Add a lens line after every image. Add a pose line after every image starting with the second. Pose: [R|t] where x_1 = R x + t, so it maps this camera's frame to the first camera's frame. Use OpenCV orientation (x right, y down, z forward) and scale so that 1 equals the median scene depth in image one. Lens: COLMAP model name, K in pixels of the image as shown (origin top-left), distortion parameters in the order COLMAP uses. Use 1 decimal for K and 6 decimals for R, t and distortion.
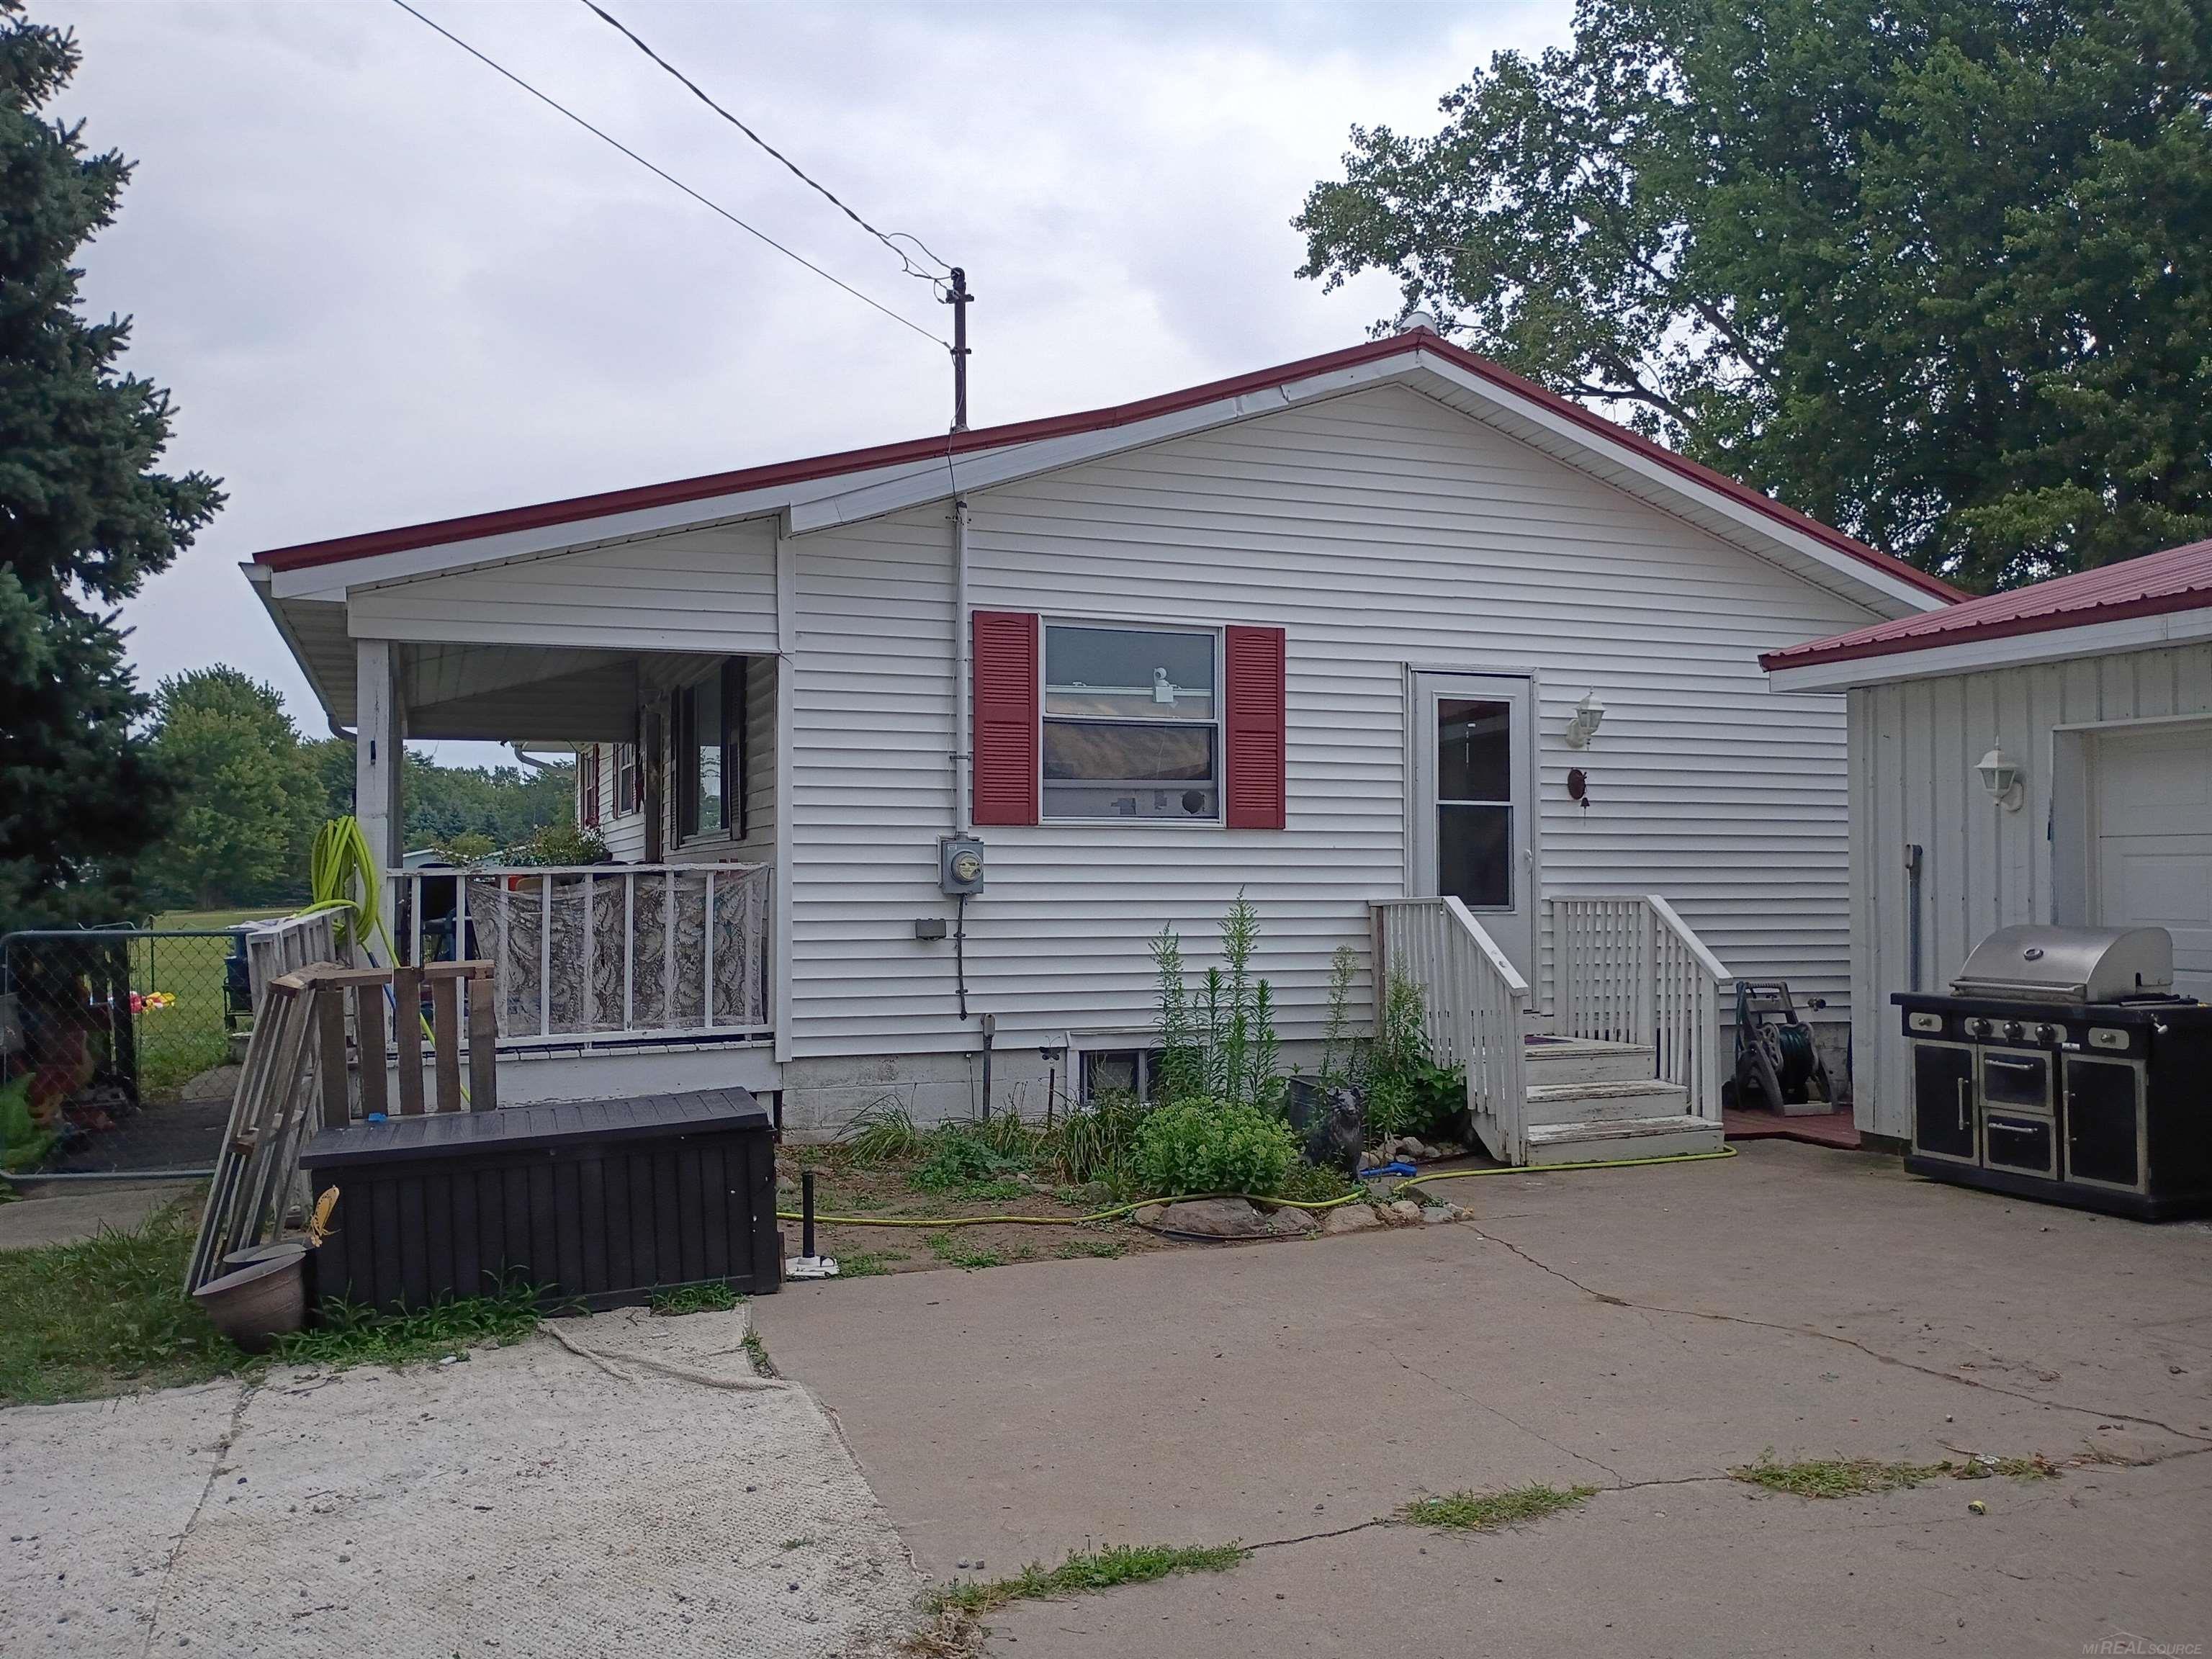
lens RADIAL K [[1776.8, 0, 1106.0], [0, 1776.8, 829.5], [0, 0, 1]] dist [0.009607, 0.000474]
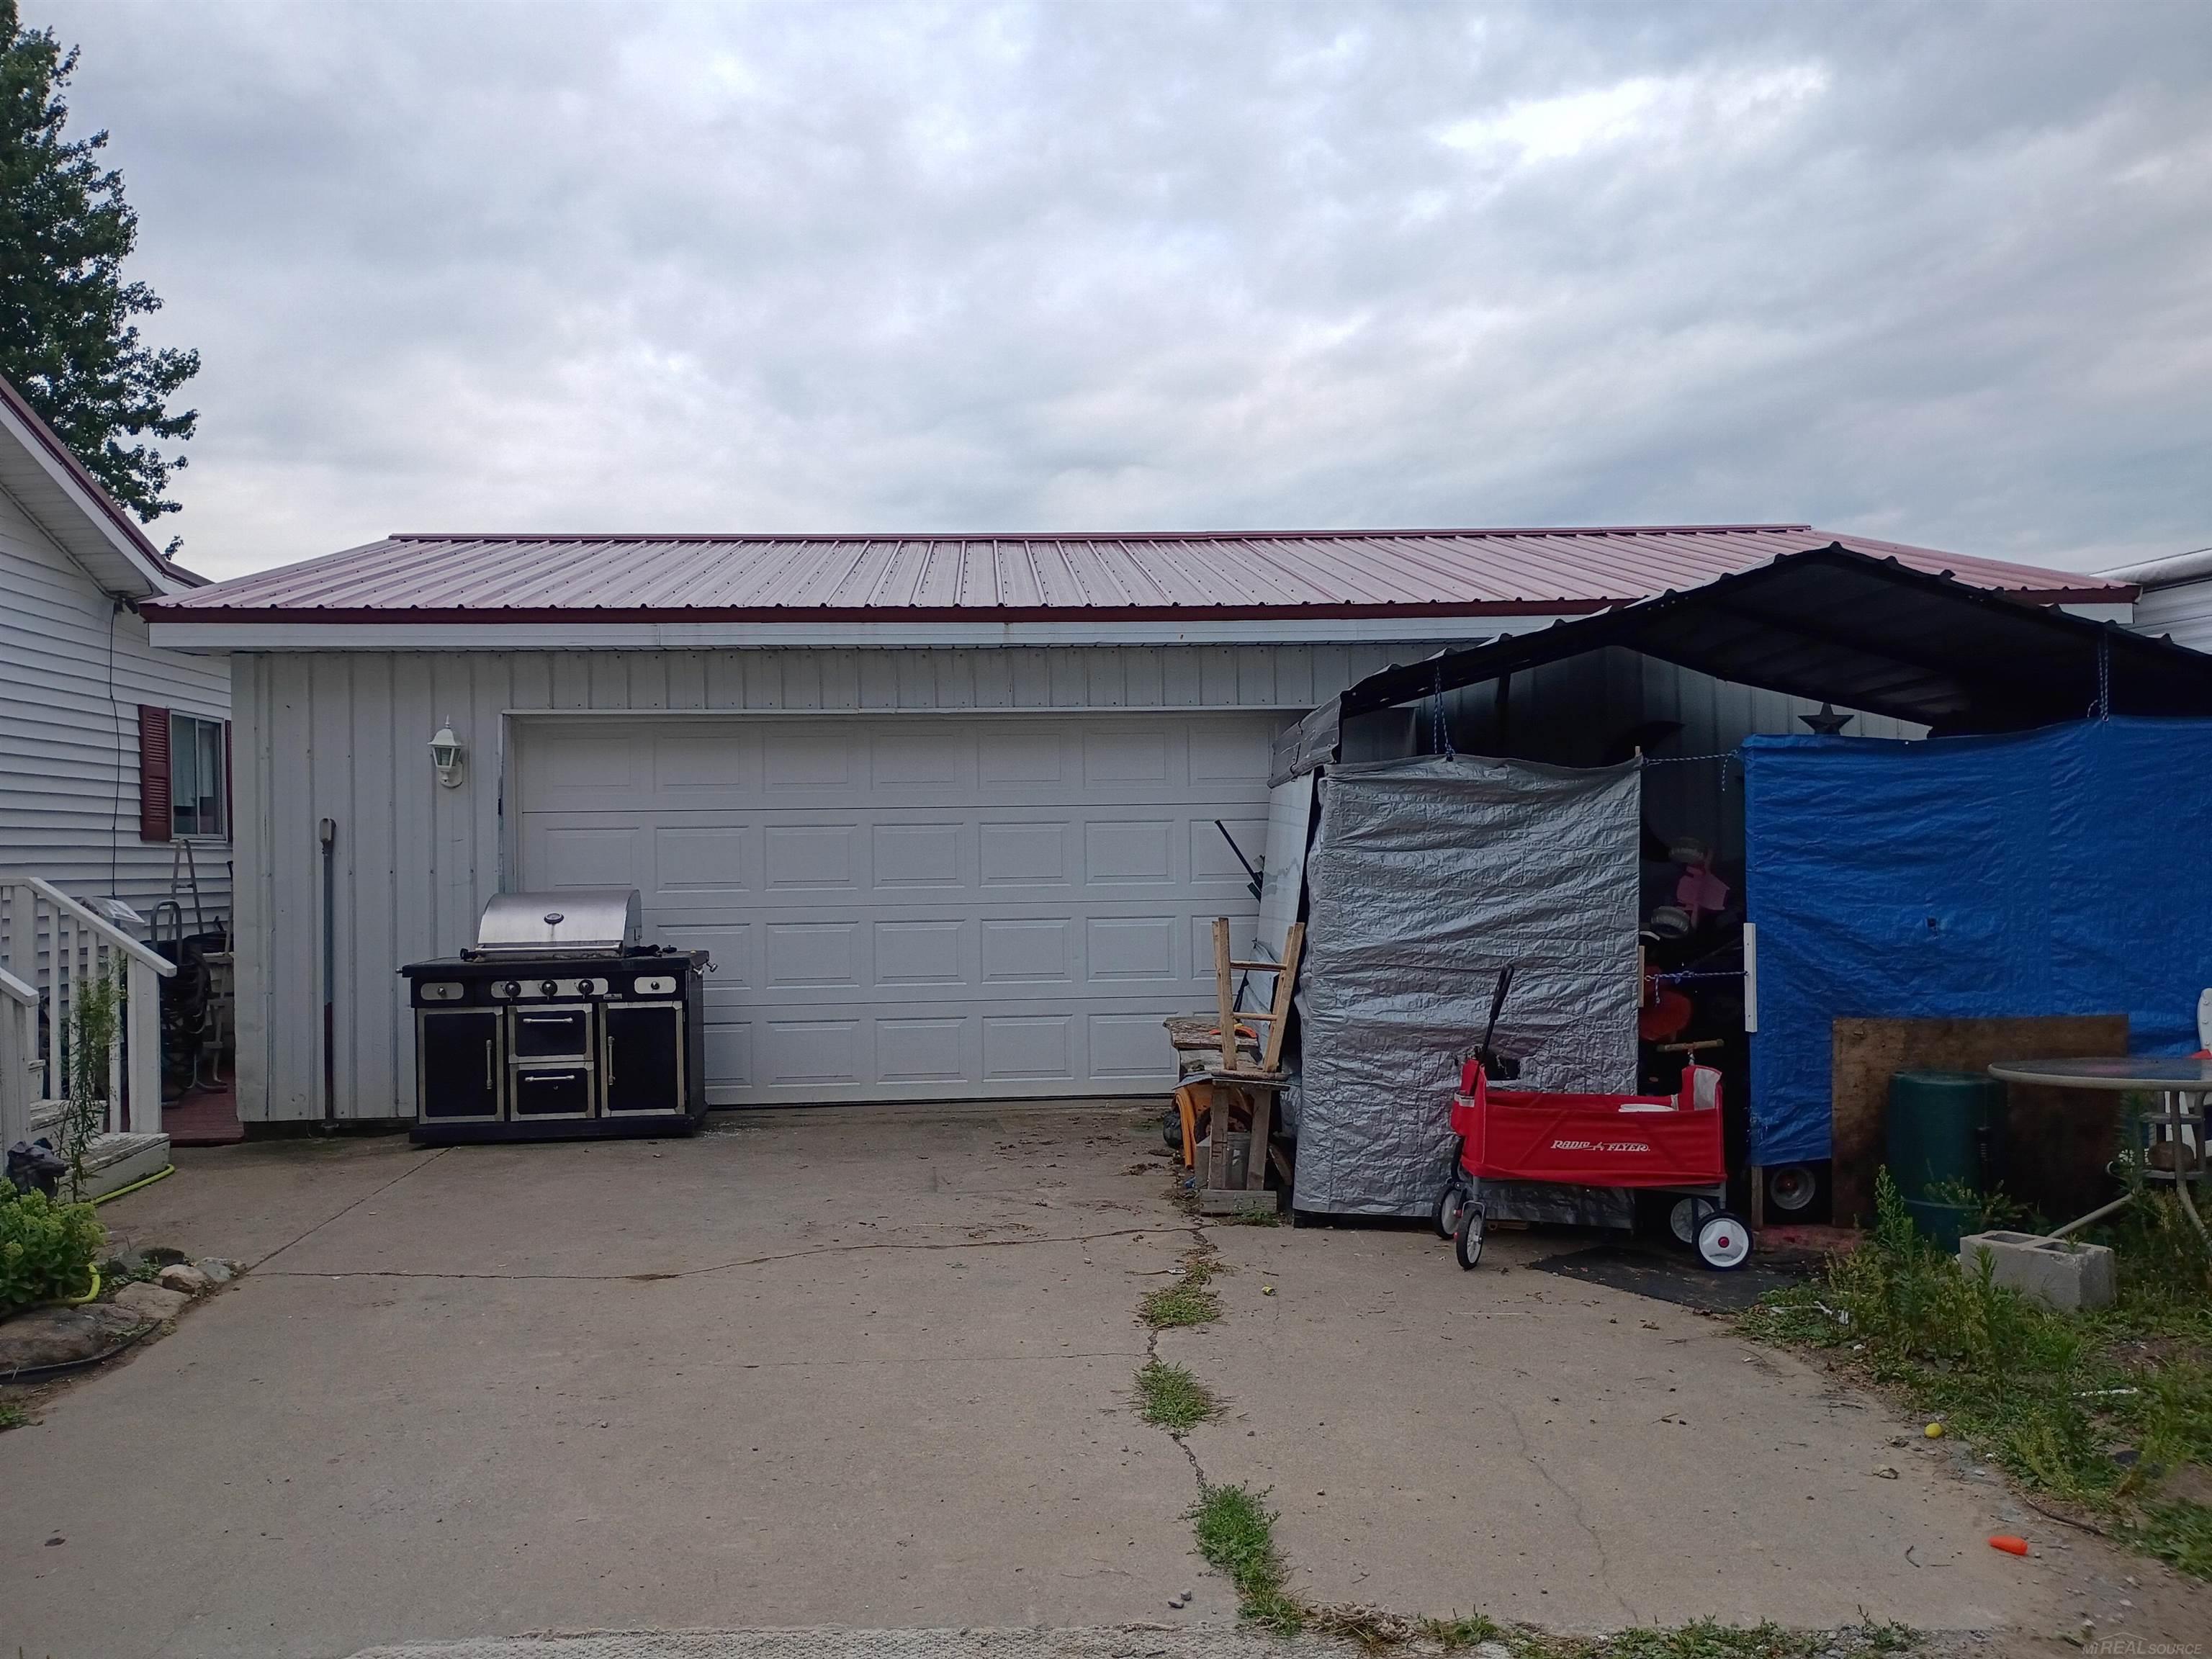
lens RADIAL K [[1776.8, 0, 1106.0], [0, 1776.8, 829.5], [0, 0, 1]] dist [0.009607, 0.000474]
pose [[0.303695, 0.004722, 0.952758, -0.432560], [-0.010245, 0.999946, -0.001690, 0.014408], [-0.952714, -0.009247, 0.303727, 0.357053]]
